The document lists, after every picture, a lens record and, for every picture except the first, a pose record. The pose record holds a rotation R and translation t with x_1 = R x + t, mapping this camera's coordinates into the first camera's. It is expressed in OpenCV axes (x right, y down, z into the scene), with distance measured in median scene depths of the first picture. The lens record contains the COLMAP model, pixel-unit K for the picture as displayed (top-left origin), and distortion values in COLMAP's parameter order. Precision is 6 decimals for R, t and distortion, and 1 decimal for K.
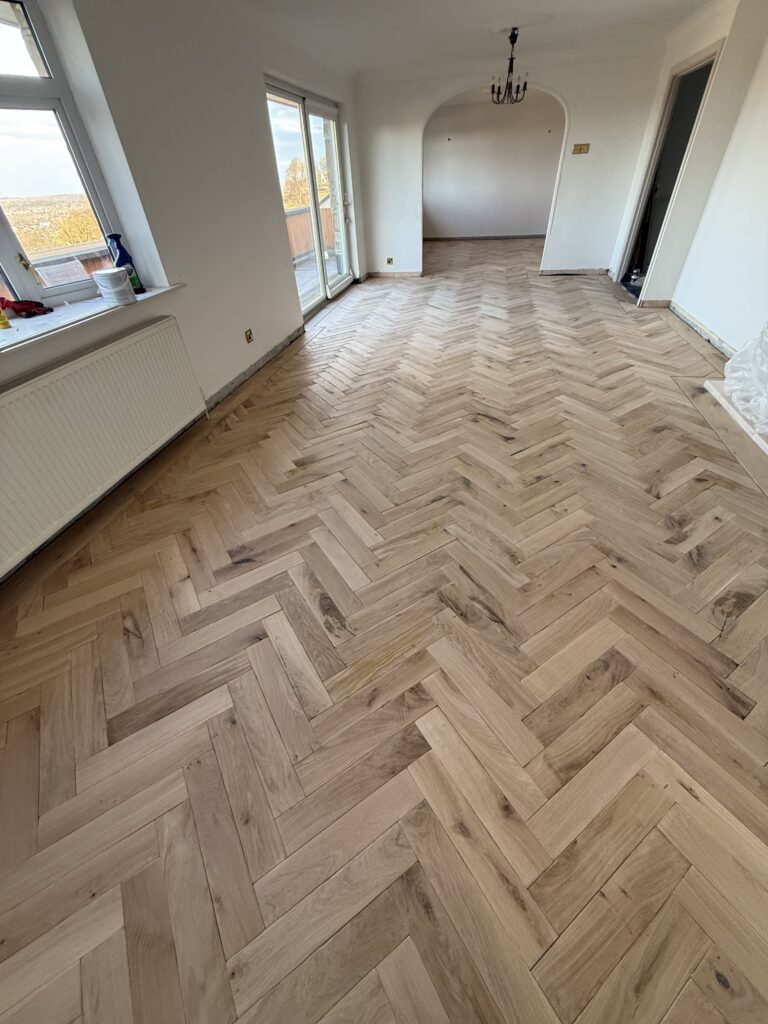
lens RADIAL K [[409.6, 0, 385.8], [0, 409.6, 511.9], [0, 0, 1]] dist [0.003059, -0.001256]
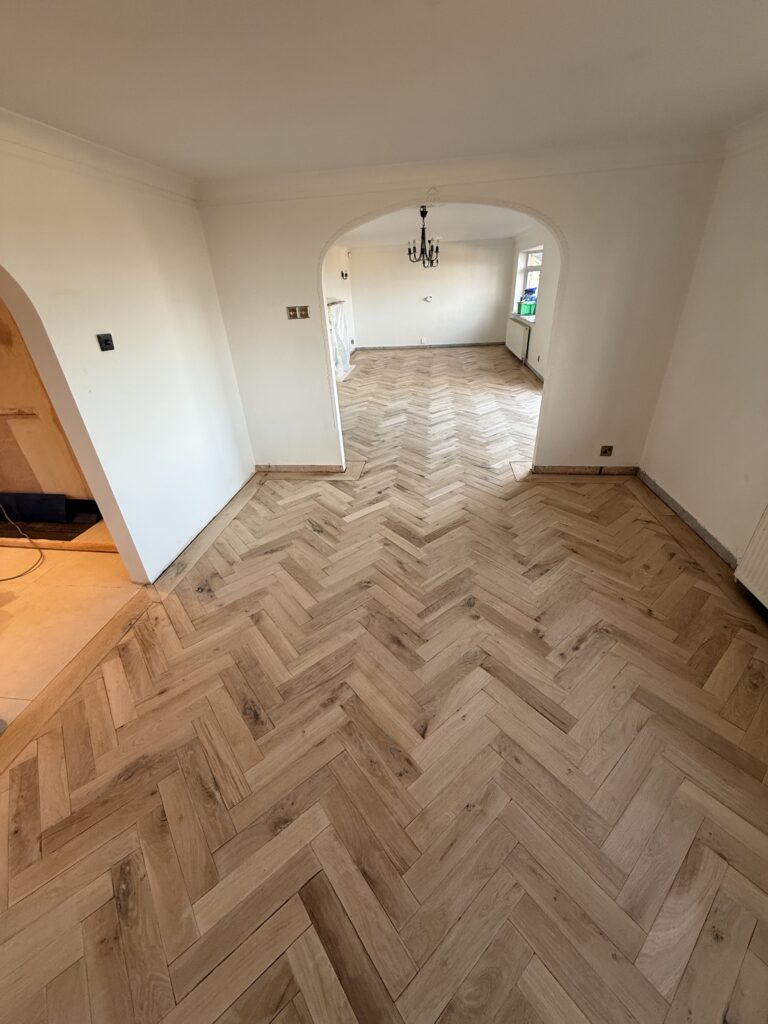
lens RADIAL K [[409.6, 0, 380.9], [0, 409.6, 506.4], [0, 0, 1]] dist [0.003059, -0.001256]
pose [[-0.991815, 0.121473, -0.039327, 0.617591], [0.008017, 0.366650, 0.930325, -2.053492], [0.127428, 0.922395, -0.364623, 2.291551]]
